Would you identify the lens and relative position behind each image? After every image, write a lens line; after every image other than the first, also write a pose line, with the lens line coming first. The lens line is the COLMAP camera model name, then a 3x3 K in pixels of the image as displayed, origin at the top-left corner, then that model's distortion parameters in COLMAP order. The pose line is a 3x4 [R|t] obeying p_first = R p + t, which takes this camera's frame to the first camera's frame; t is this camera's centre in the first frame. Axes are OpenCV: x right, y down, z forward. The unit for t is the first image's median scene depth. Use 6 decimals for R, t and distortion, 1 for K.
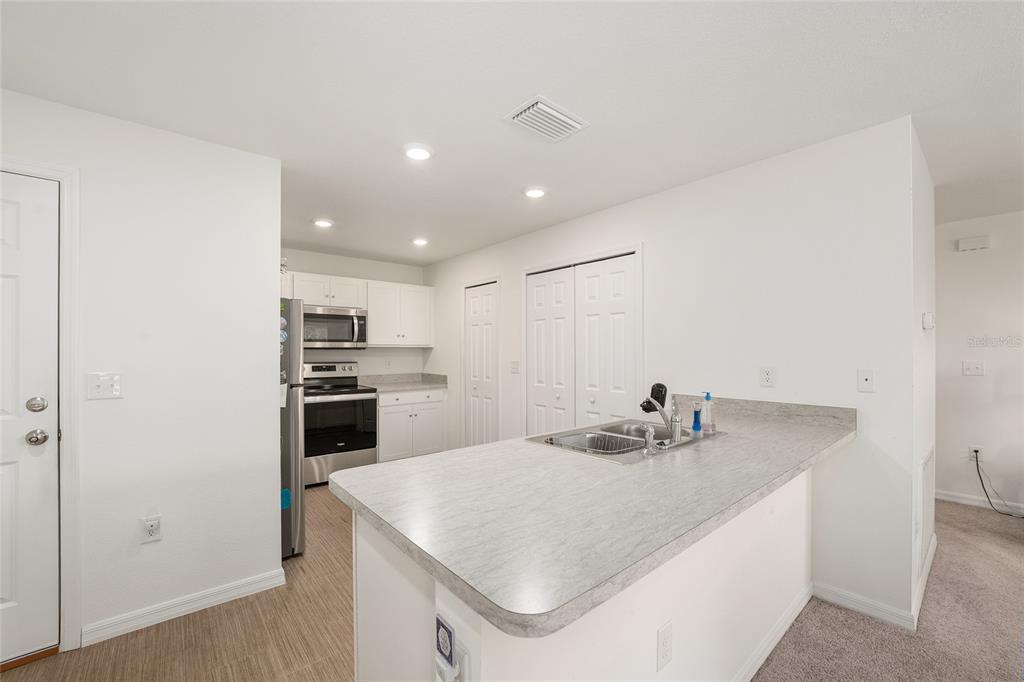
lens RADIAL K [[413.3, 0, 514.5], [0, 413.3, 348.8], [0, 0, 1]] dist [-0.032077, 0.007000]
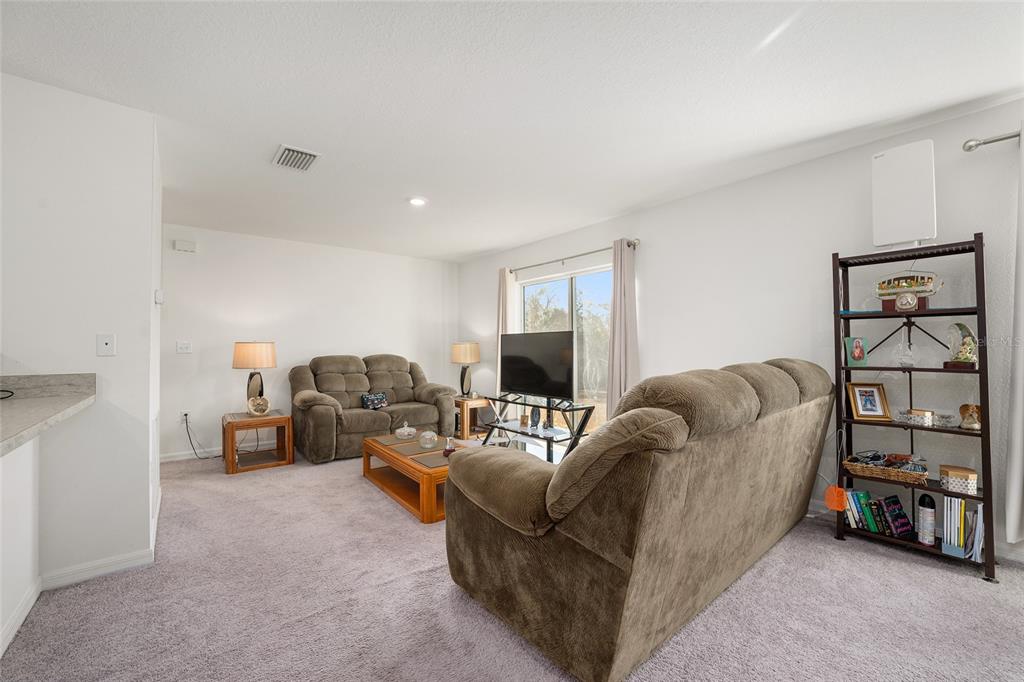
lens RADIAL K [[413.3, 0, 509.7], [0, 413.3, 341.7], [0, 0, 1]] dist [-0.032077, 0.007000]
pose [[0.023382, 0.016440, 0.999591, -0.098720], [0.005248, 0.999849, -0.016567, 0.071535], [-0.999713, 0.005633, 0.023292, -0.036899]]
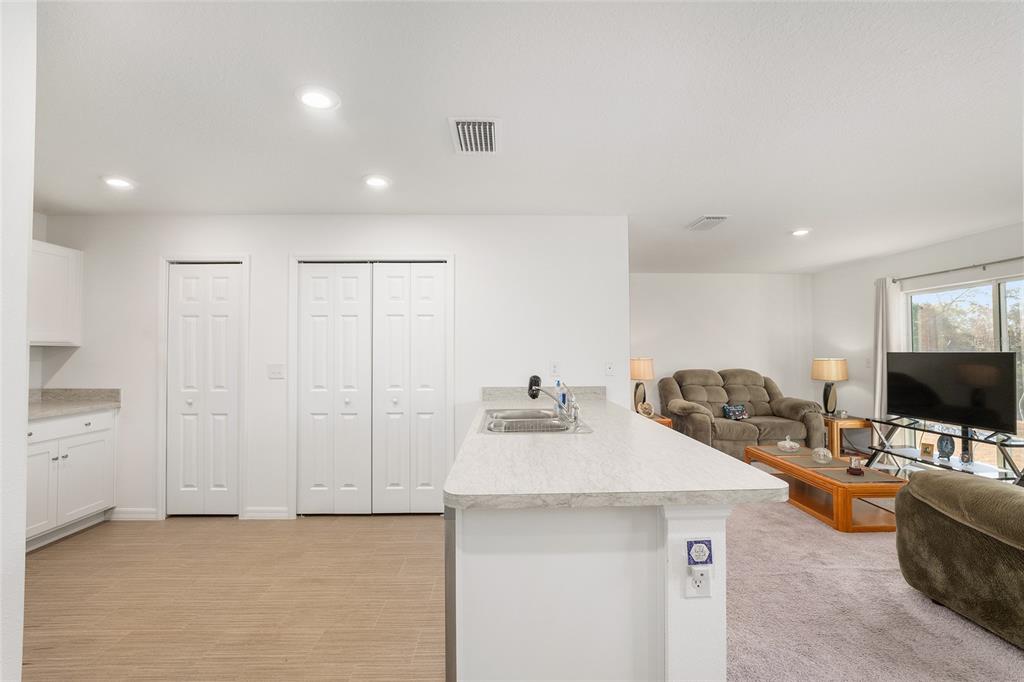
lens RADIAL K [[413.3, 0, 516.2], [0, 413.3, 344.8], [0, 0, 1]] dist [-0.032077, 0.007000]
pose [[0.626475, 0.016956, 0.779257, -0.517176], [-0.000456, 0.999771, -0.021388, 0.014156], [-0.779442, 0.013044, 0.626339, 0.191408]]
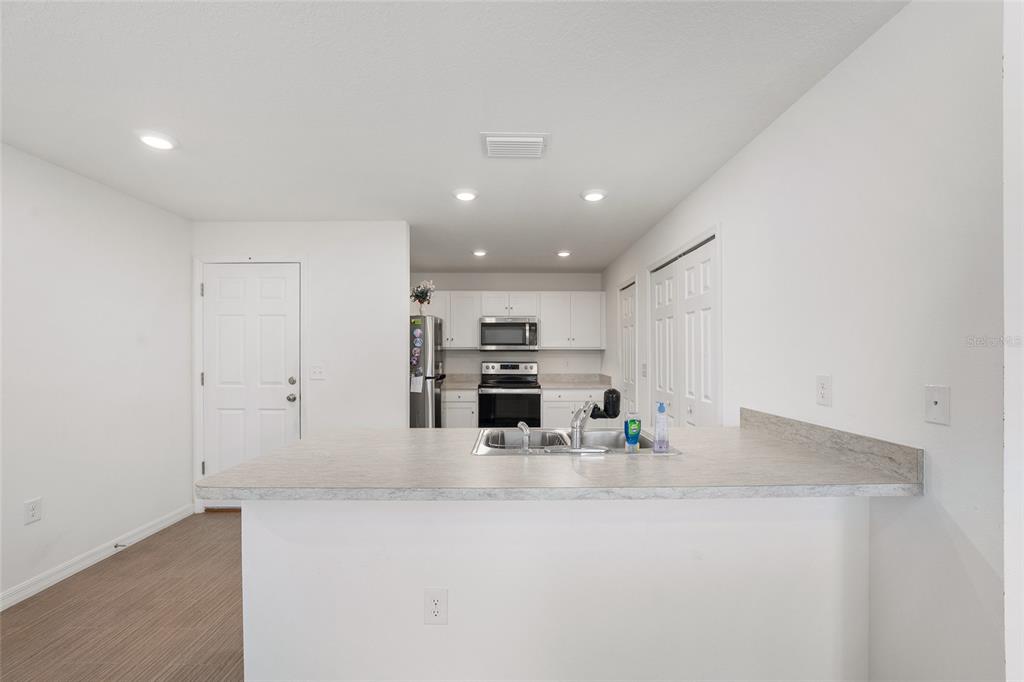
lens RADIAL K [[413.3, 0, 515.4], [0, 413.3, 353.4], [0, 0, 1]] dist [-0.032077, 0.007000]
pose [[0.766346, 0.002184, -0.642424, 0.597972], [0.002209, 0.999979, 0.006034, -0.000383], [0.642424, -0.006043, 0.766326, 0.118580]]
